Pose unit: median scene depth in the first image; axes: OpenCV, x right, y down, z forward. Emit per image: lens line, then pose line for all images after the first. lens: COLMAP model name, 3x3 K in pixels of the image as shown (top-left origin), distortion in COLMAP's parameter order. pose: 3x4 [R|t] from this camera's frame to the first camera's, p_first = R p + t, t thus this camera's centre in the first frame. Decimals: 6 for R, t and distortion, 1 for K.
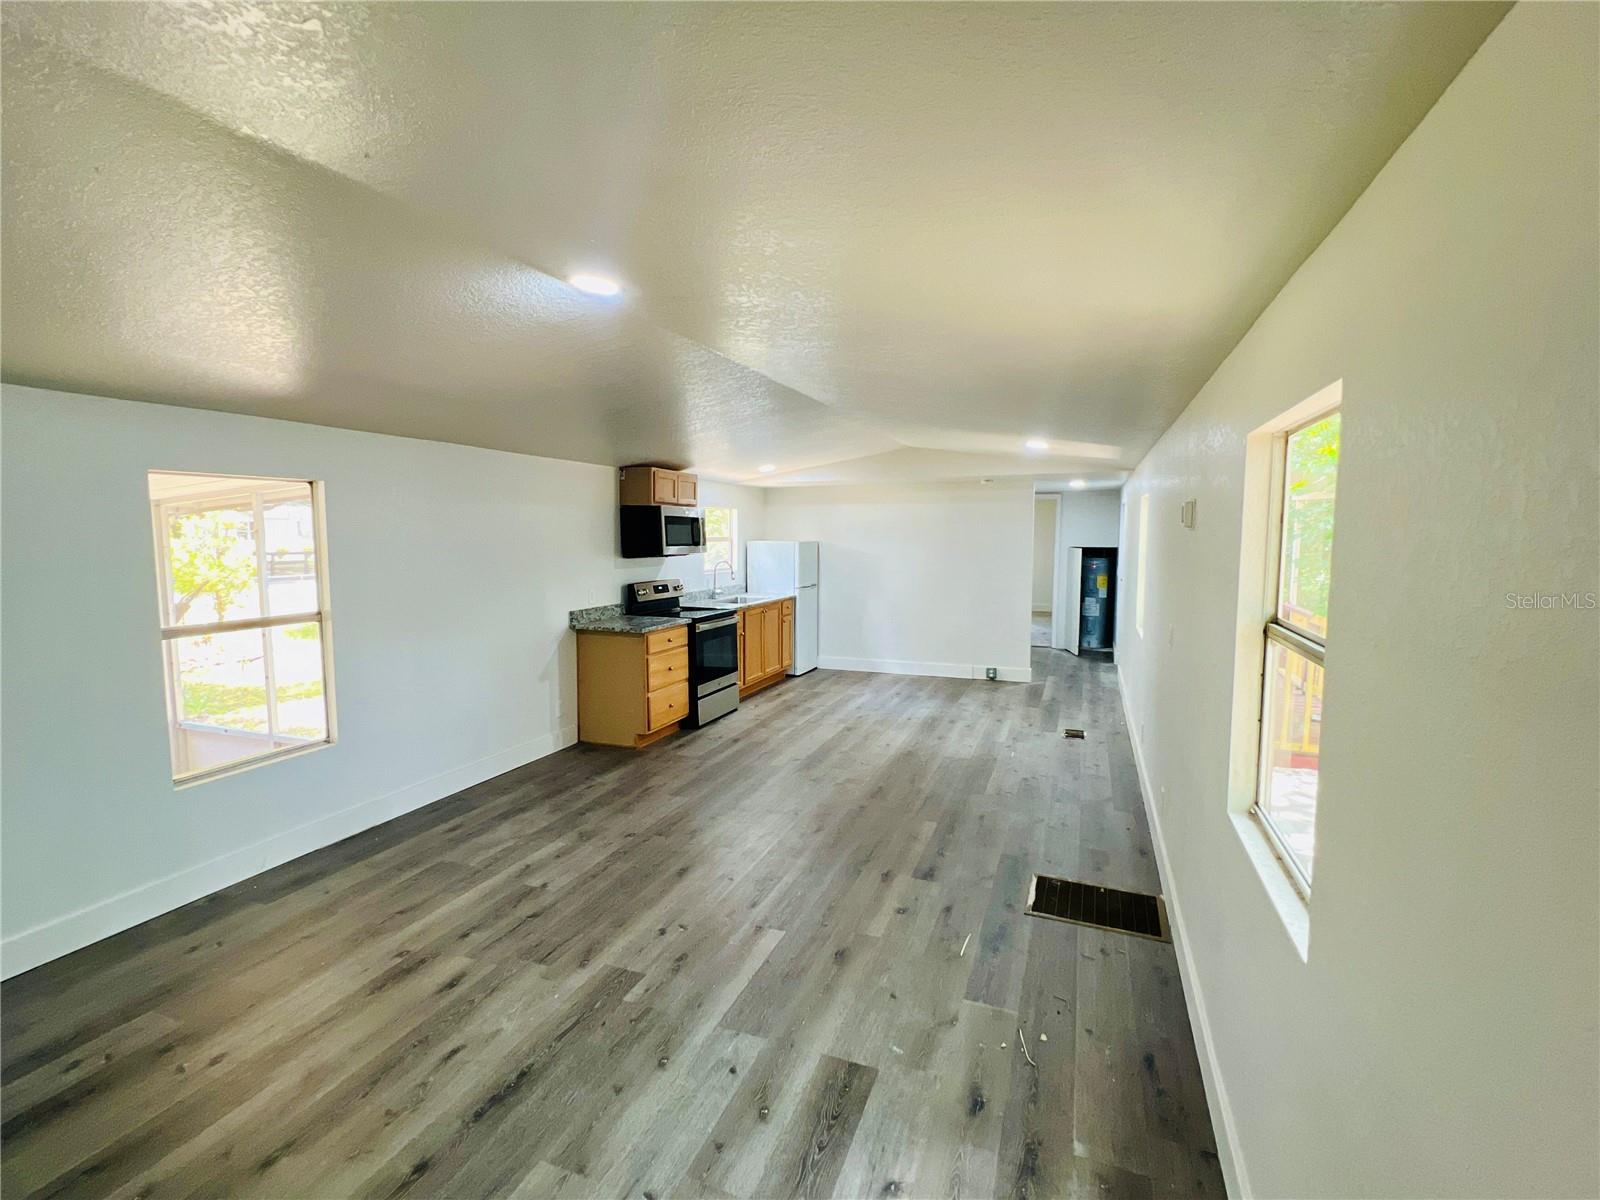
lens RADIAL K [[737.2, 0, 792.6], [0, 737.2, 601.2], [0, 0, 1]] dist [-0.003776, 0.000060]
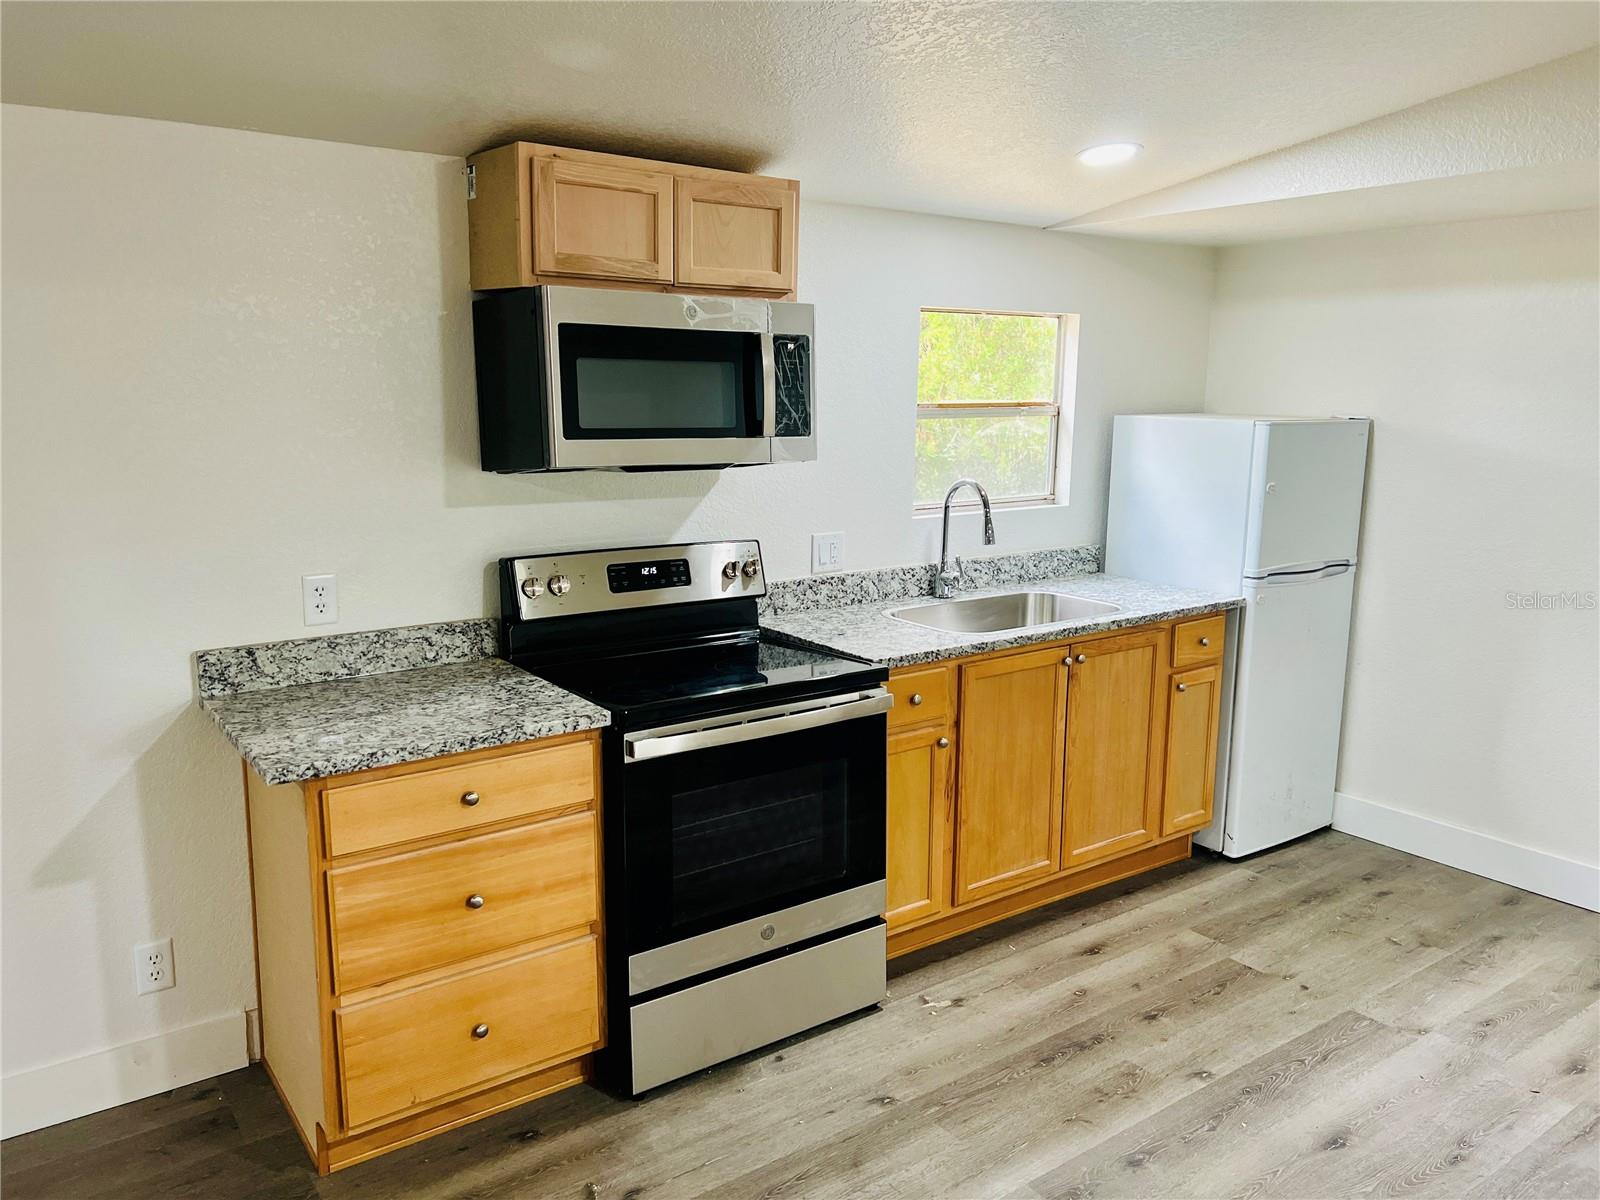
lens RADIAL K [[1209.0, 0, 803.5], [0, 1209.0, 603.3], [0, 0, 1]] dist [0.036959, -0.035392]
pose [[0.850448, 0.100177, -0.516433, 0.145080], [-0.055577, 0.993317, 0.101159, -0.063473], [0.523115, -0.057329, 0.850332, 0.656739]]
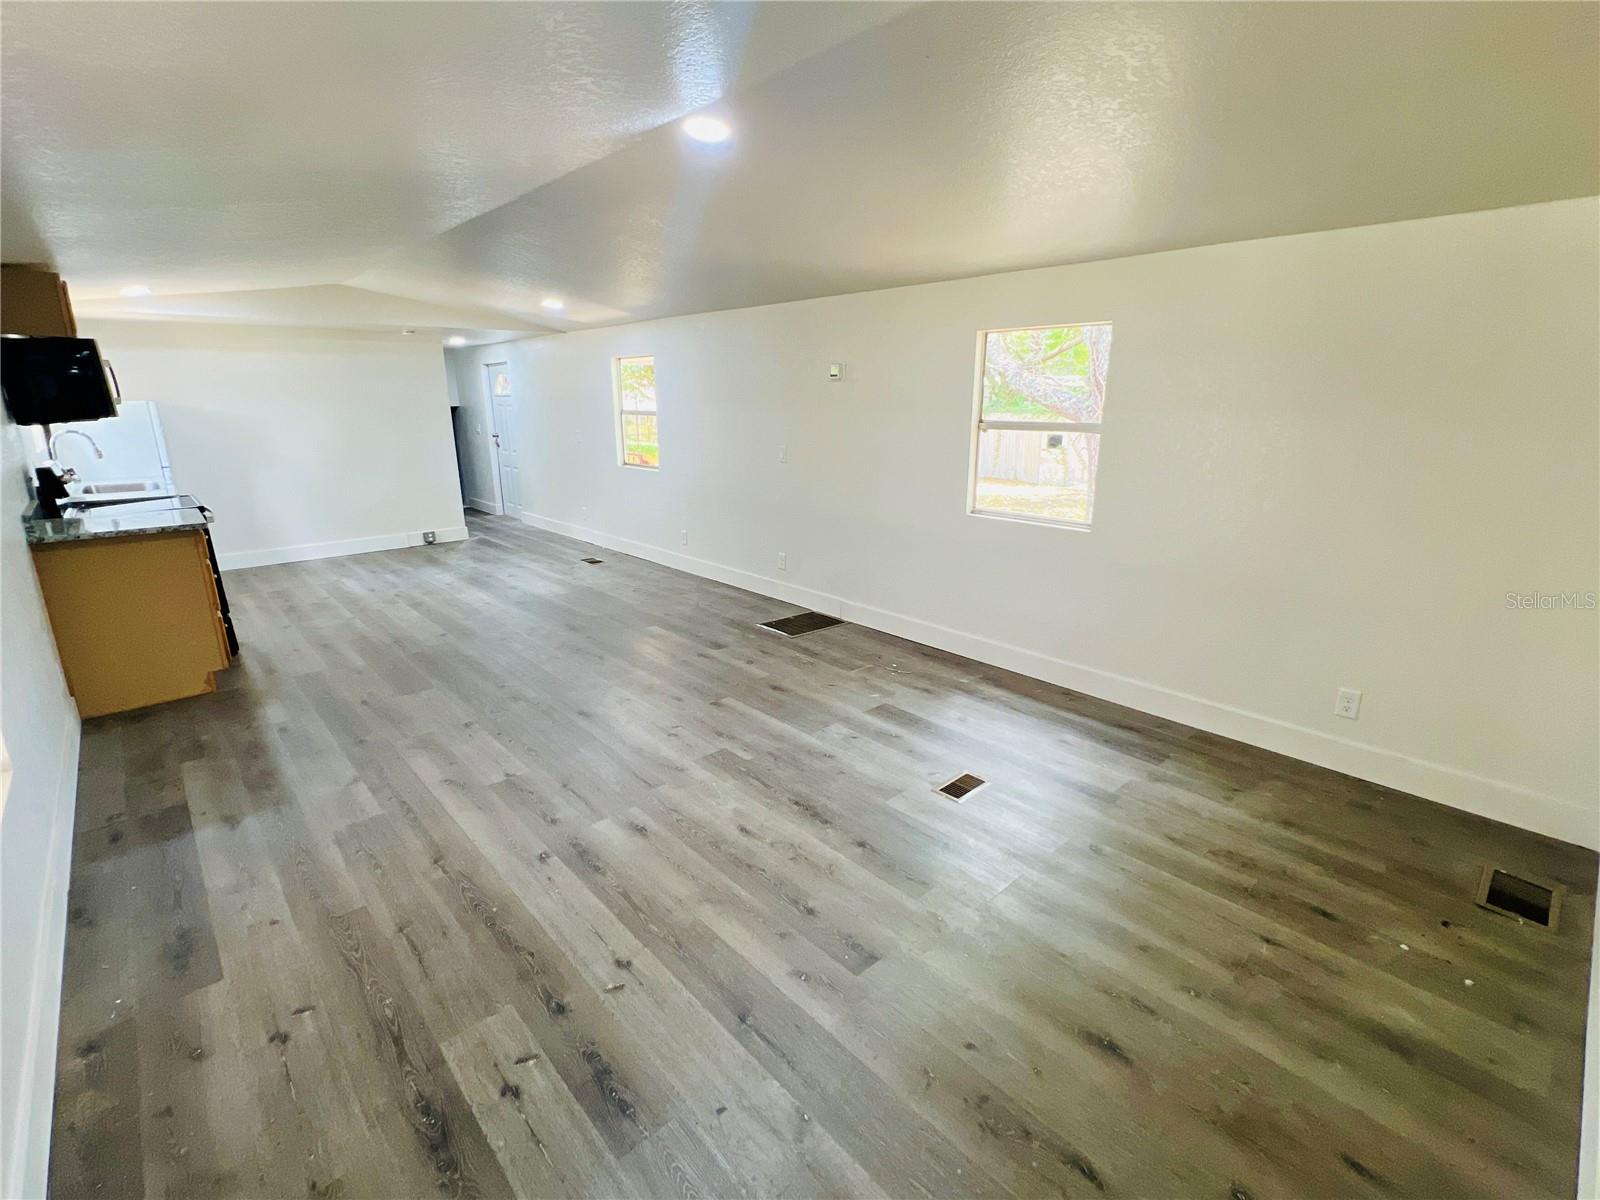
lens RADIAL K [[737.2, 0, 797.5], [0, 737.2, 594.8], [0, 0, 1]] dist [-0.003776, 0.000060]
pose [[0.441280, -0.233082, 0.866571, -0.513883], [0.084851, 0.972190, 0.218282, -0.001060], [-0.893349, -0.022794, 0.448785, 0.152571]]
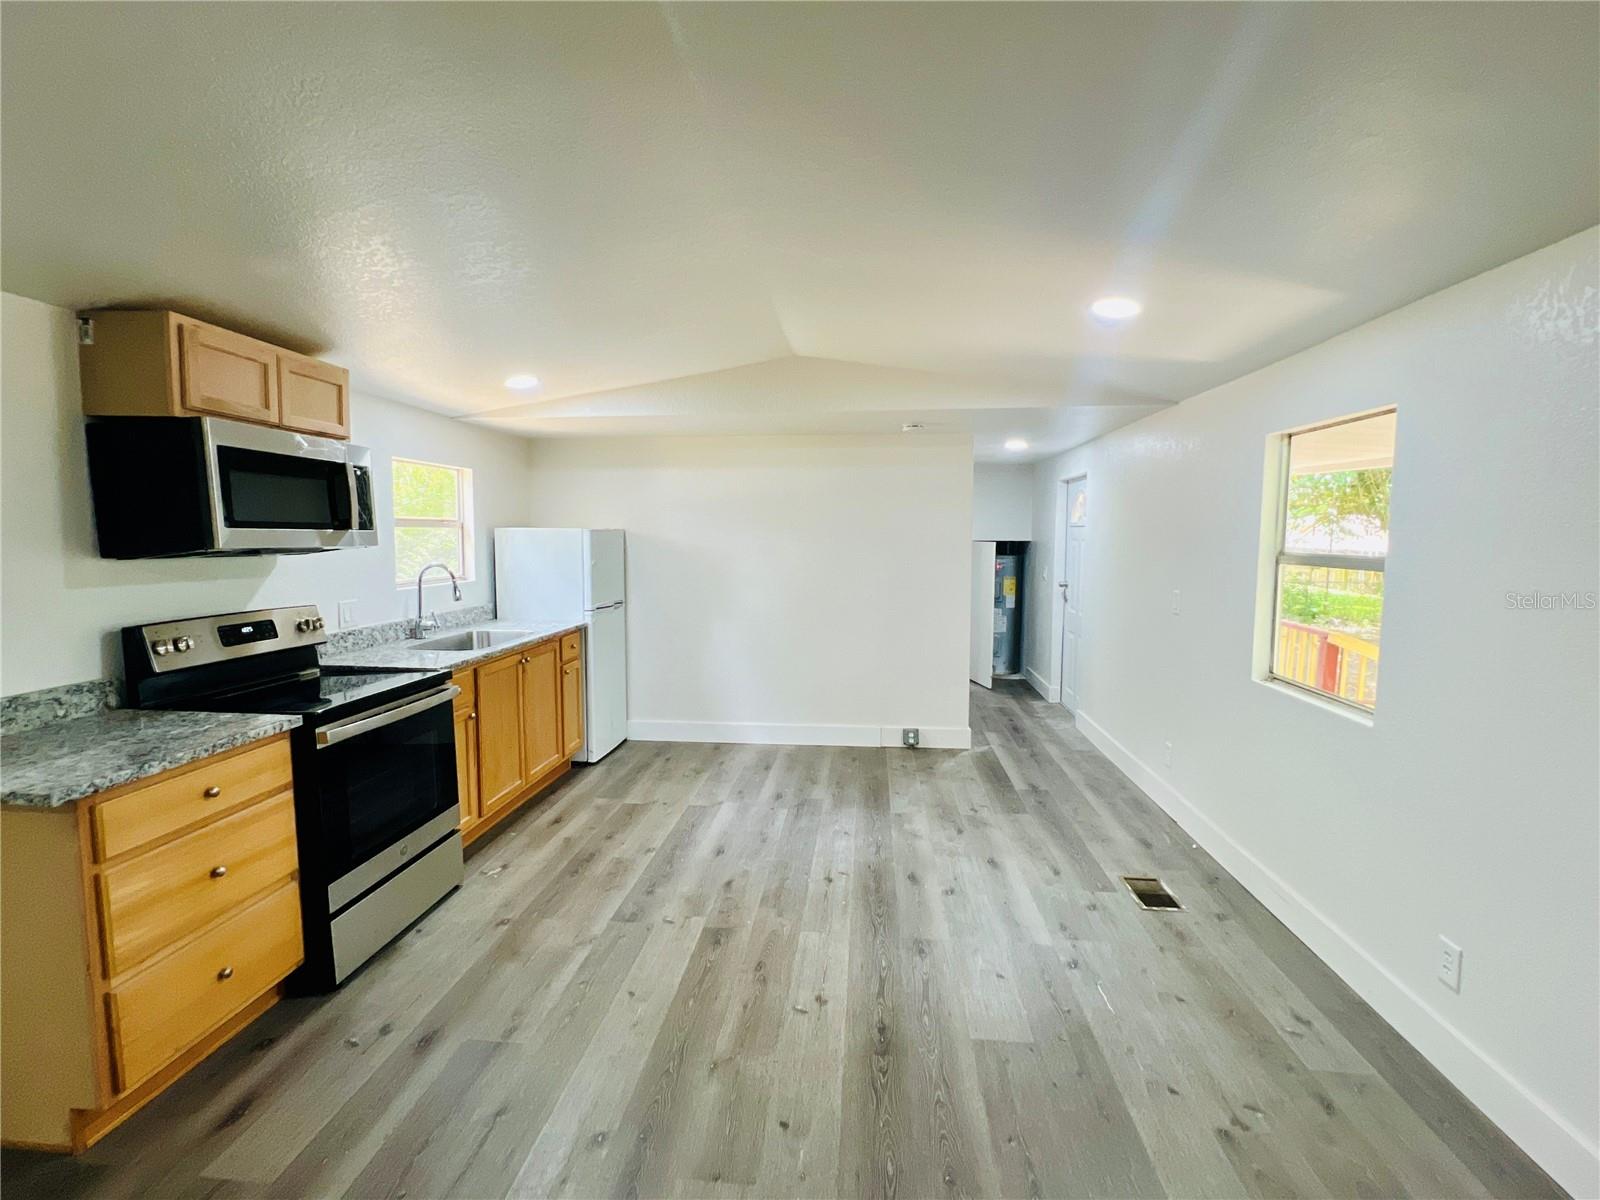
lens RADIAL K [[737.2, 0, 797.4], [0, 737.2, 599.6], [0, 0, 1]] dist [-0.003776, 0.000060]
pose [[0.961348, -0.022271, 0.274435, 0.006629], [0.023410, 0.999726, -0.000873, -0.029730], [-0.274340, 0.007264, 0.961605, 0.555192]]
